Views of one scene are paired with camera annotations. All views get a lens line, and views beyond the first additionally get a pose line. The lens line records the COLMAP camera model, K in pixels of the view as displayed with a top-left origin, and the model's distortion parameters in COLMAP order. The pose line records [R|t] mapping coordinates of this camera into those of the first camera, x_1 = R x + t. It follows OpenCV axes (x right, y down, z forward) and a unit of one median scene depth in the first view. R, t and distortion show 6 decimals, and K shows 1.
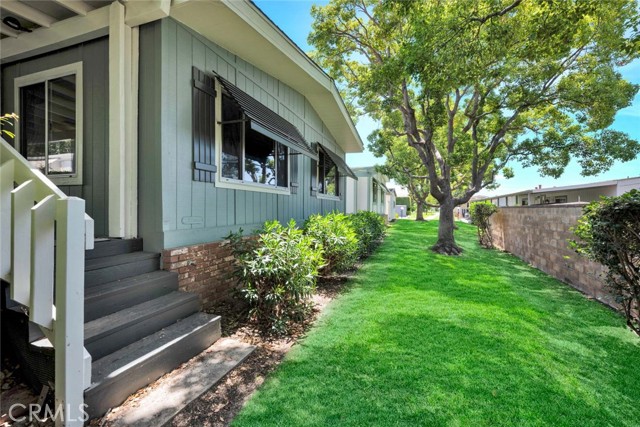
lens RADIAL K [[268.1, 0, 322.9], [0, 268.1, 221.2], [0, 0, 1]] dist [0.000279, 0.000420]
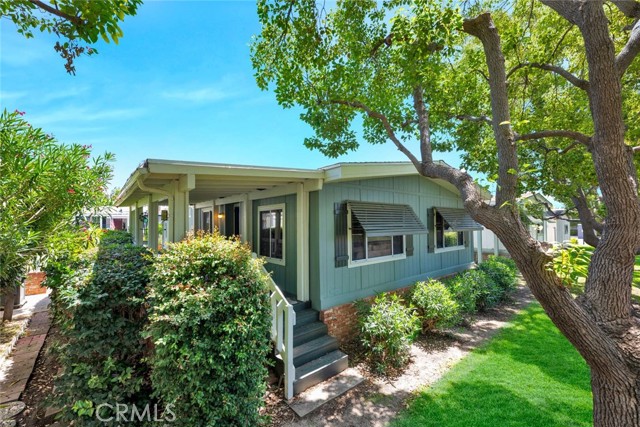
lens RADIAL K [[268.1, 0, 322.9], [0, 268.1, 221.2], [0, 0, 1]] dist [0.000279, 0.000420]
pose [[0.855550, -0.022121, -0.517248, 0.395011], [0.007522, 0.999512, -0.030304, -0.456418], [0.517666, 0.022036, 0.855299, -0.597823]]
